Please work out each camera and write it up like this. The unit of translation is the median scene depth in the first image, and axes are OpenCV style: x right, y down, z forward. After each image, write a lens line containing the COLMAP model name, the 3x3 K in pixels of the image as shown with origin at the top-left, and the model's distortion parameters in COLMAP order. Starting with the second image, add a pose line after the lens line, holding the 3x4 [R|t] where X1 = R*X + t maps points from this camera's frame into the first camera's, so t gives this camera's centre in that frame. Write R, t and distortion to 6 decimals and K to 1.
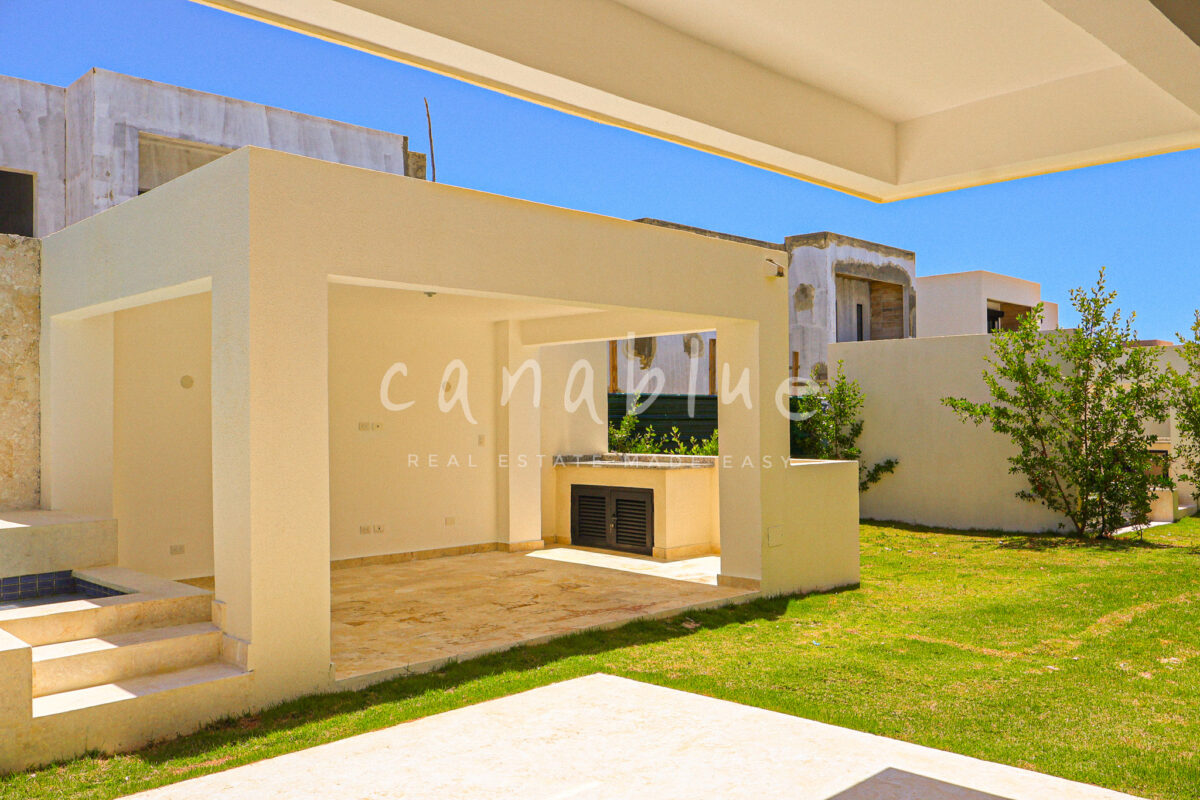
lens RADIAL K [[1015.3, 0, 604.4], [0, 1015.3, 399.9], [0, 0, 1]] dist [0.002998, 0.018294]
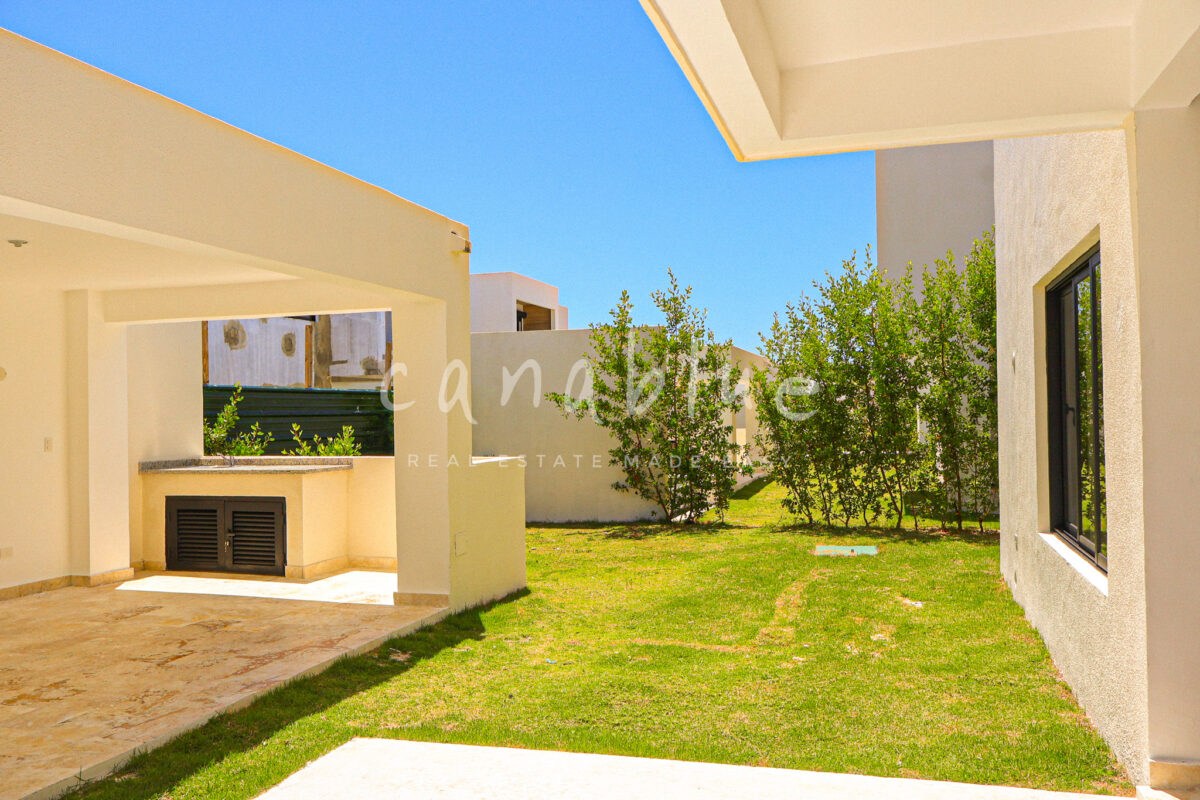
lens RADIAL K [[1015.3, 0, 596.1], [0, 1015.3, 405.0], [0, 0, 1]] dist [0.002998, 0.018294]
pose [[0.885312, -0.005067, 0.464970, -0.131003], [0.002097, 0.999974, 0.006906, 0.006521], [-0.464993, -0.005139, 0.885300, 0.148588]]
